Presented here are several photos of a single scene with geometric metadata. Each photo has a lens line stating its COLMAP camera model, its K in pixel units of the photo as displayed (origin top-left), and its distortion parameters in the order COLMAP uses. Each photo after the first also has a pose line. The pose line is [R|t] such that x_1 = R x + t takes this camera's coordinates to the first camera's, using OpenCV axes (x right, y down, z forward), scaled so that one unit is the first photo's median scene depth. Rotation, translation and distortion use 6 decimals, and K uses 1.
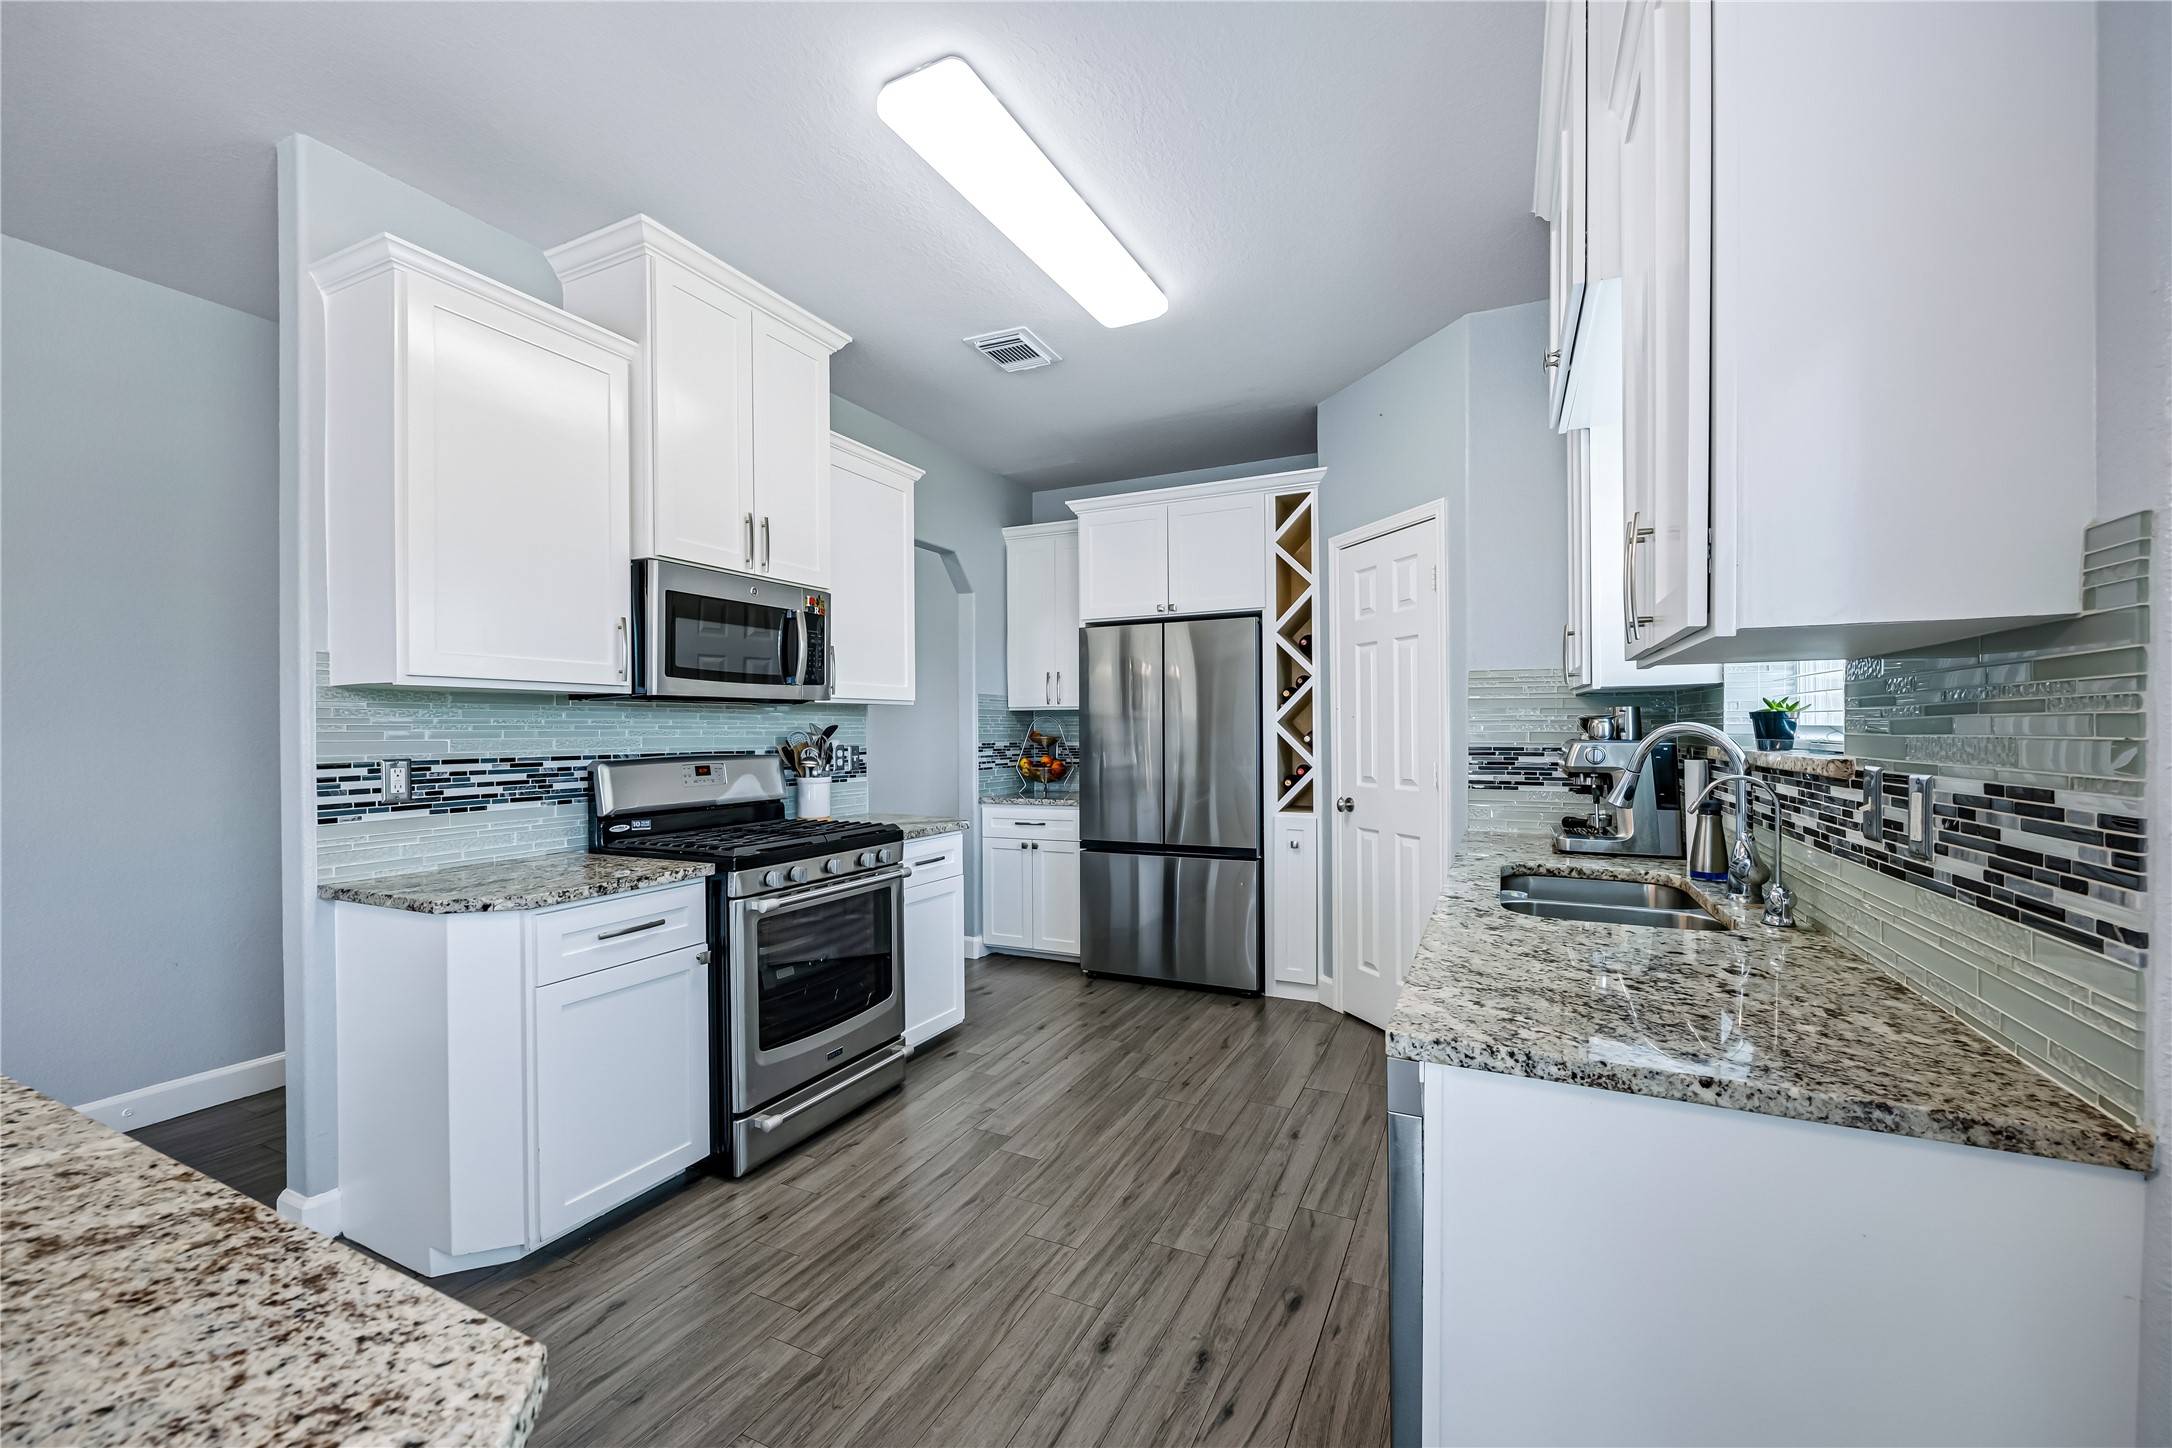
lens RADIAL K [[874.4, 0, 1084.8], [0, 874.4, 735.0], [0, 0, 1]] dist [-0.004172, 0.001153]
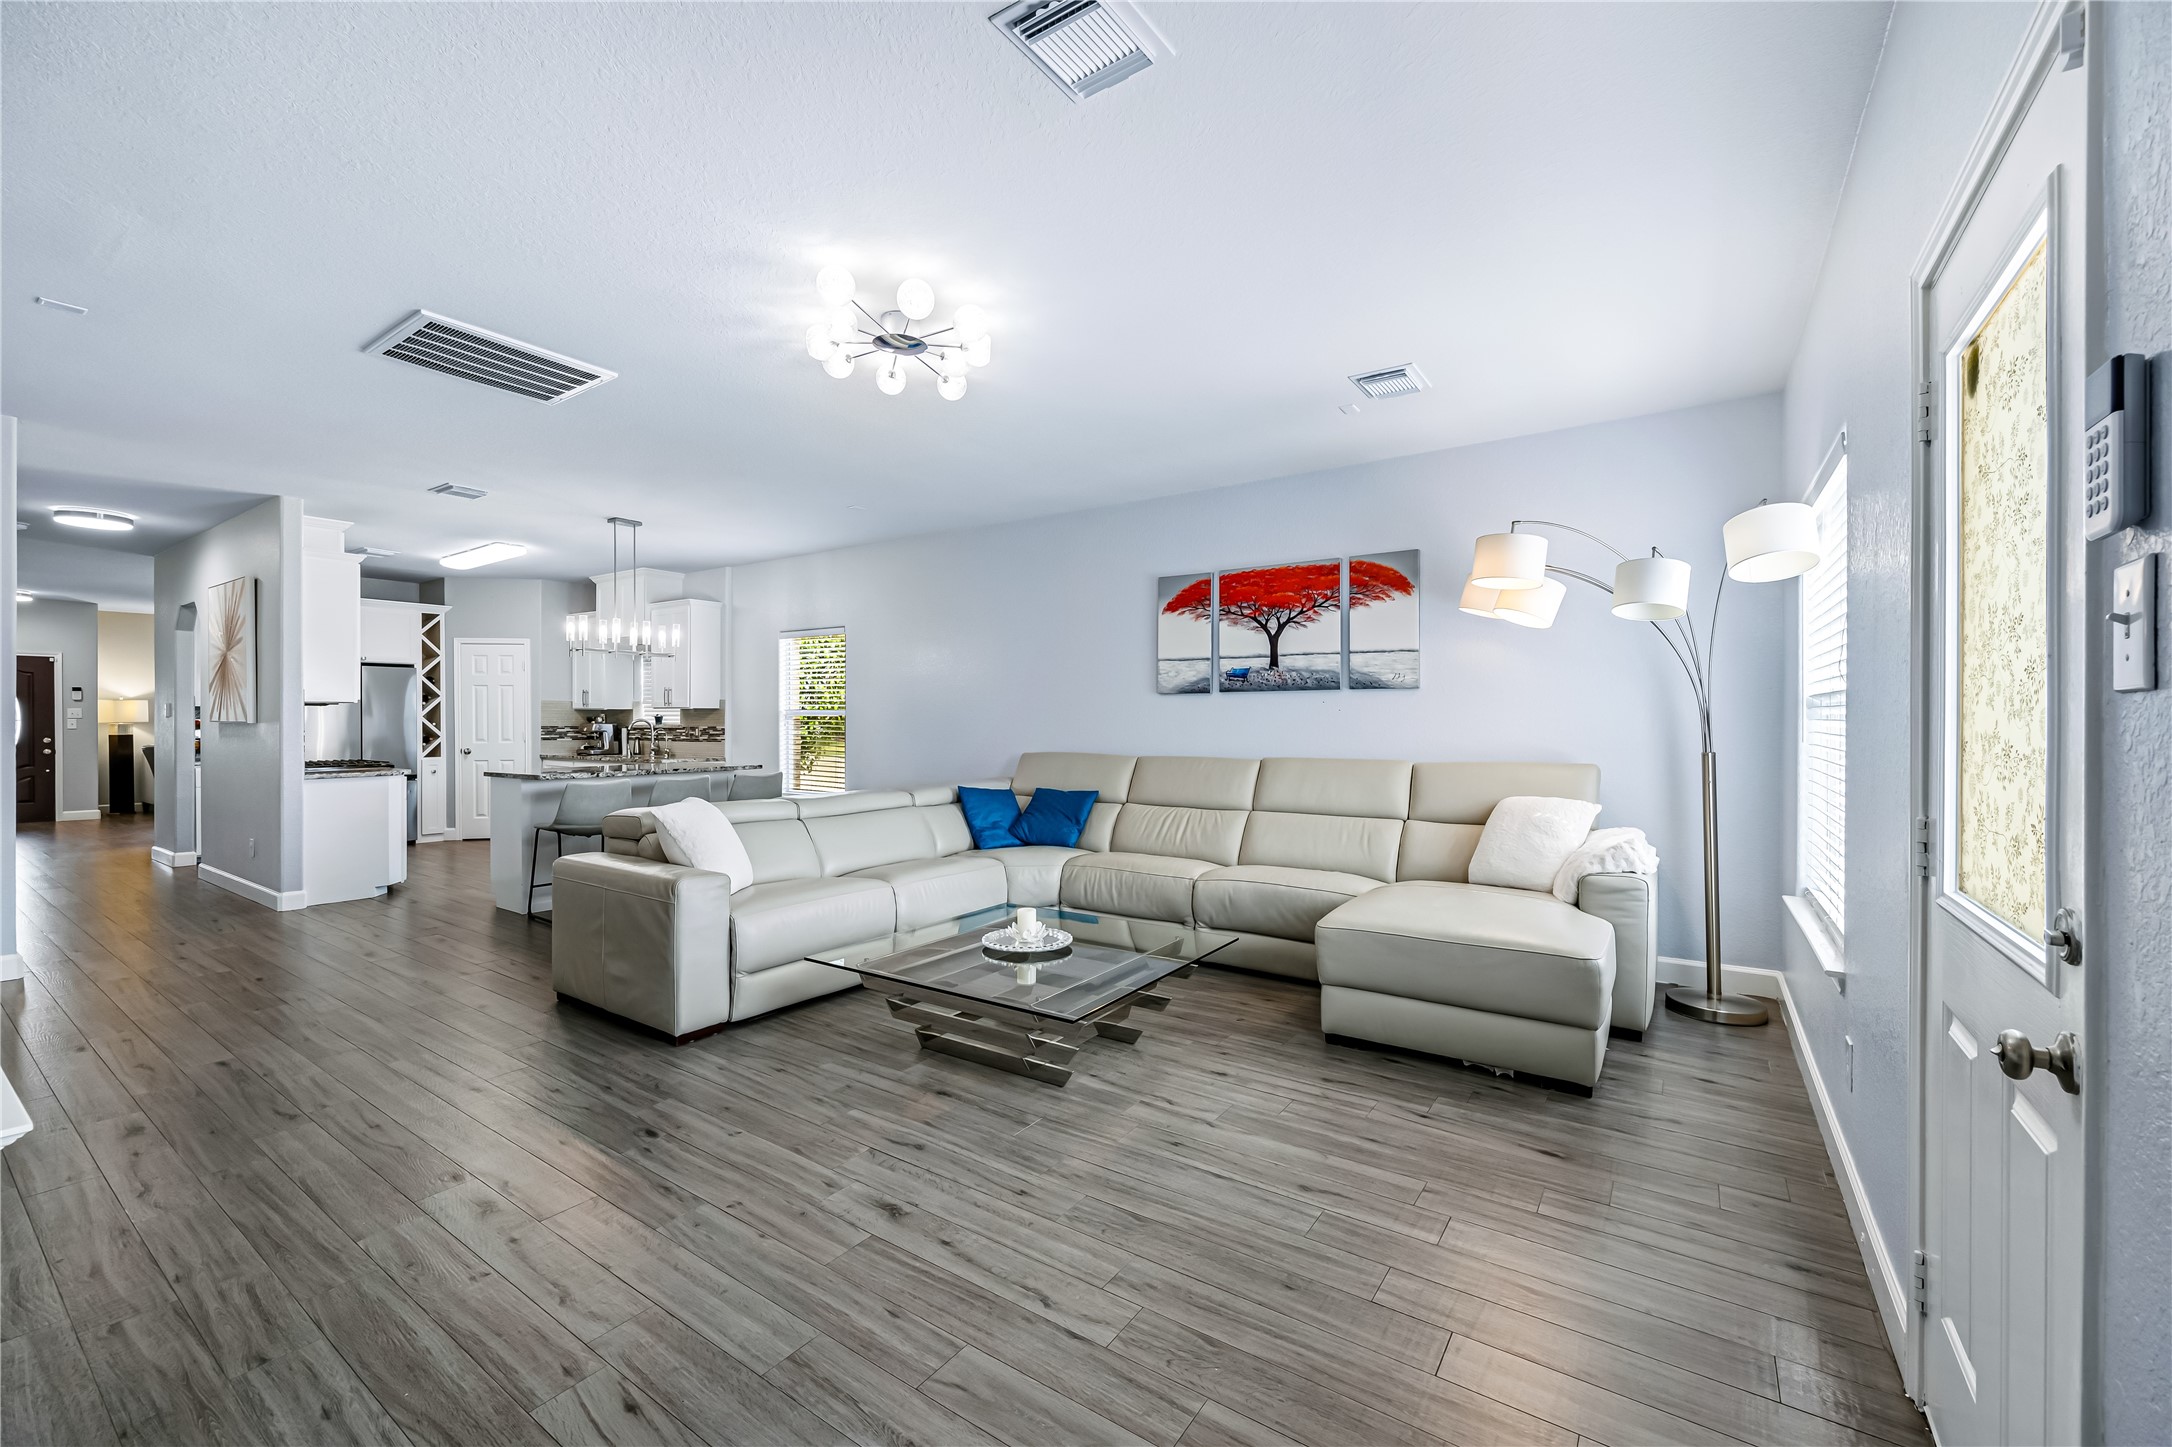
lens RADIAL K [[874.4, 0, 1074.1], [0, 874.4, 721.1], [0, 0, 1]] dist [-0.004172, 0.001153]
pose [[0.153761, 0.003249, 0.988103, -2.280396], [0.005243, 0.999978, -0.004104, 0.019431], [-0.988094, 0.005812, 0.153740, -1.277445]]
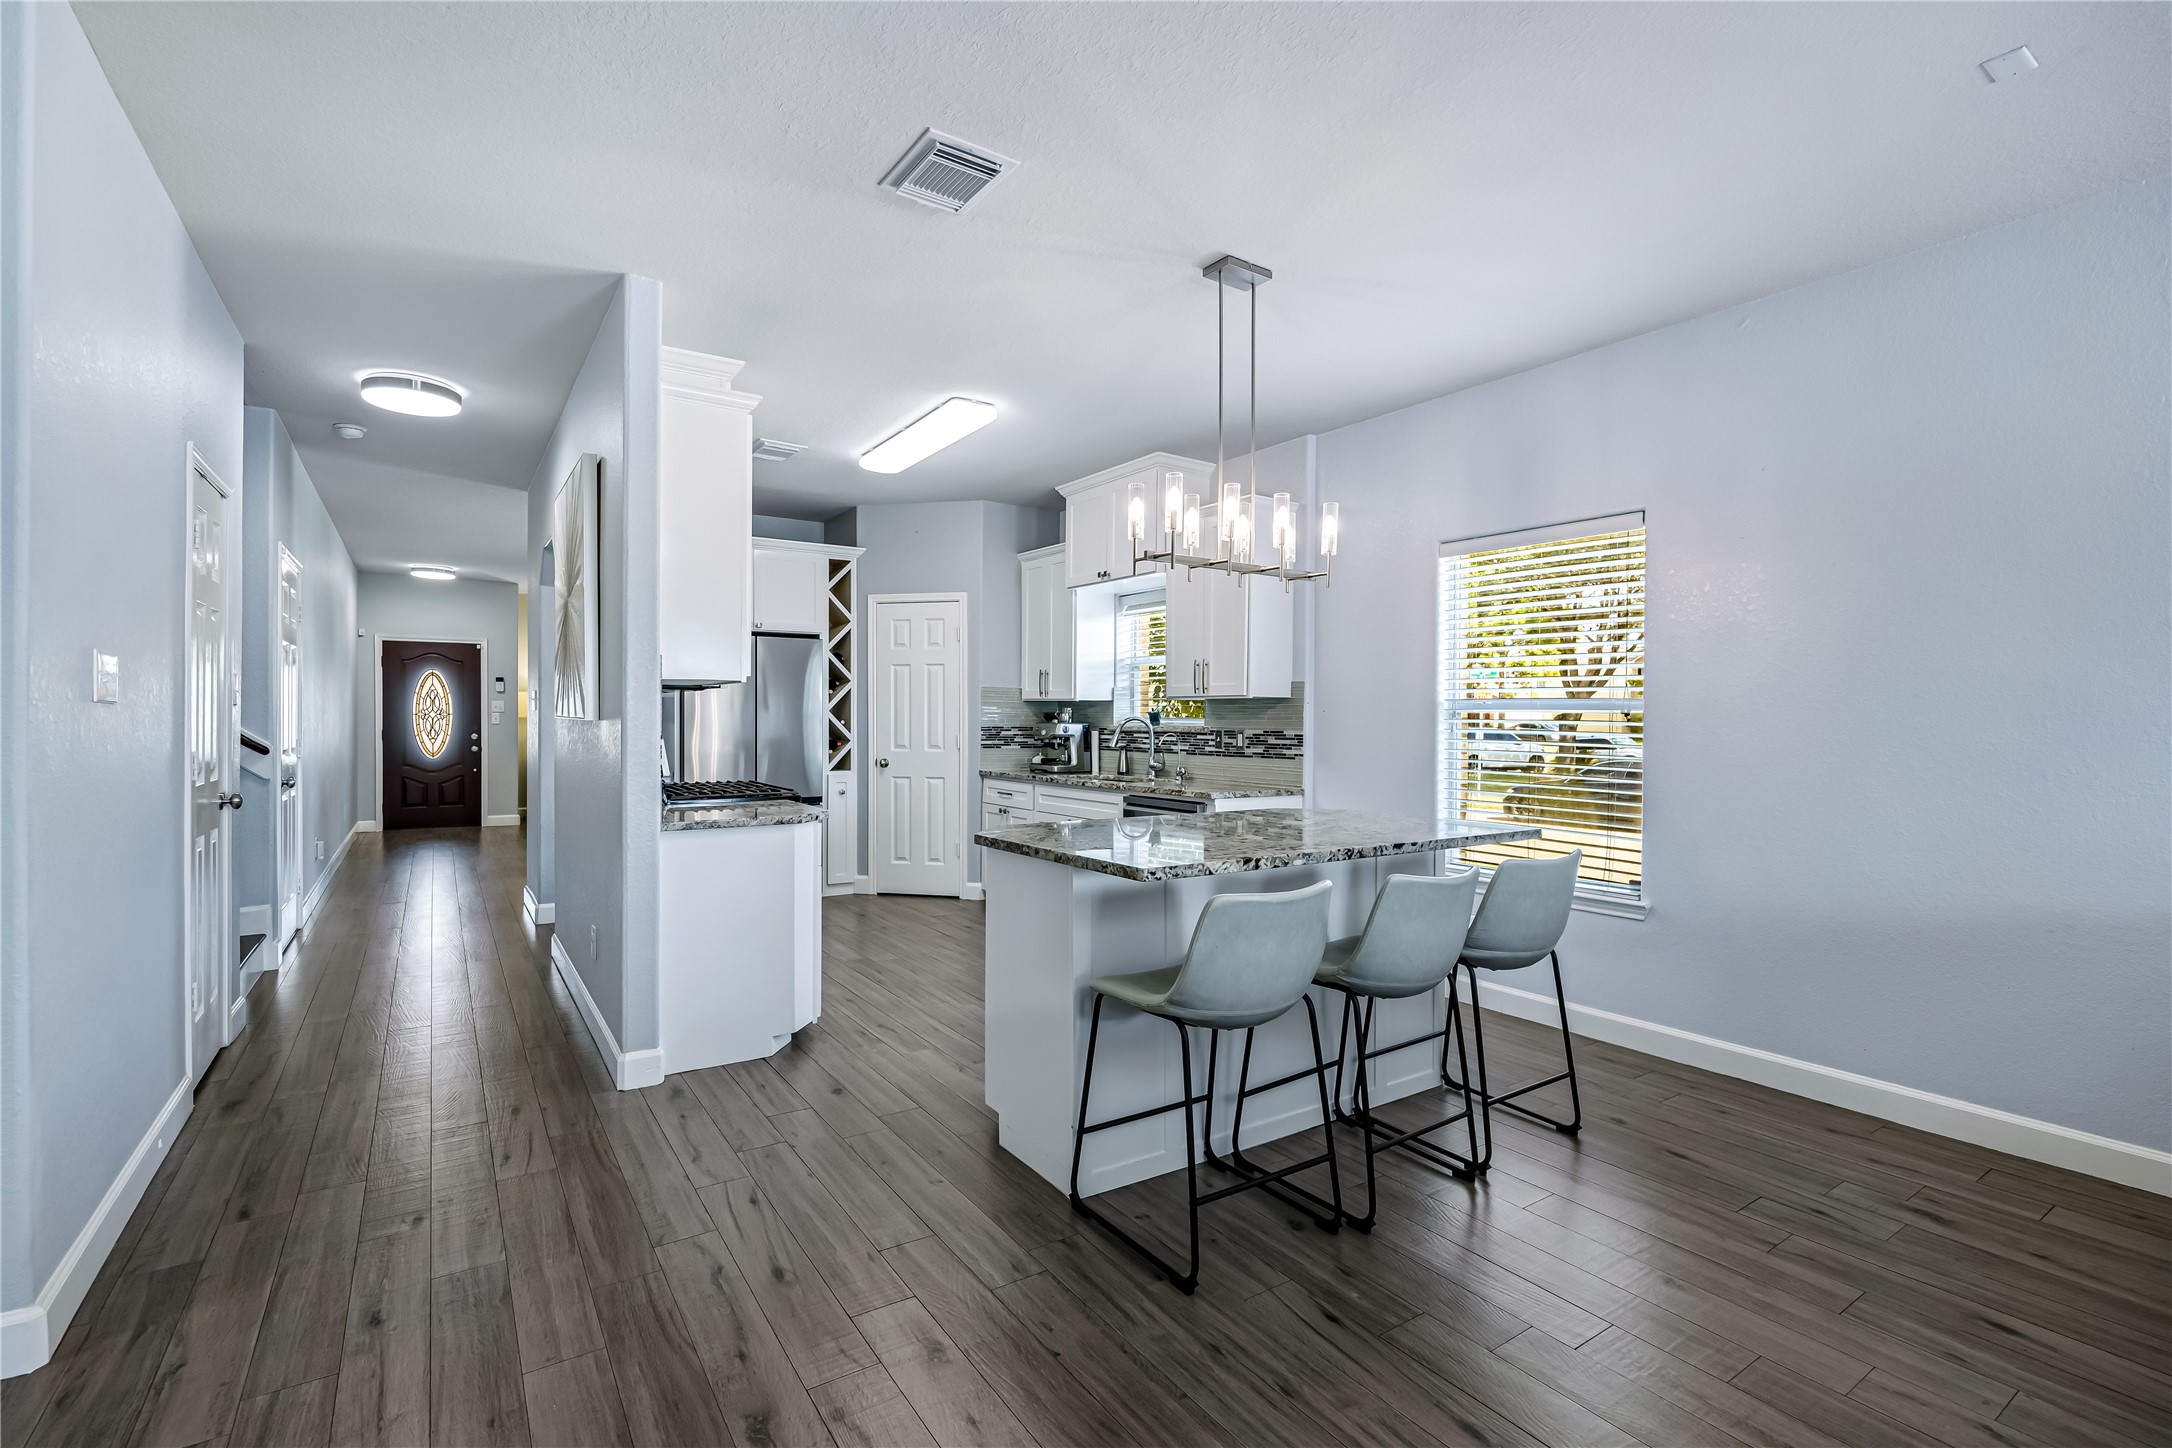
lens RADIAL K [[964.1, 0, 1053.3], [0, 964.1, 723.4], [0, 0, 1]] dist [-0.014685, -0.000206]
pose [[0.516608, 0.003115, 0.856216, -1.331567], [-0.003980, 0.999991, -0.001237, 0.009429], [-0.856213, -0.002768, 0.516616, -0.231306]]
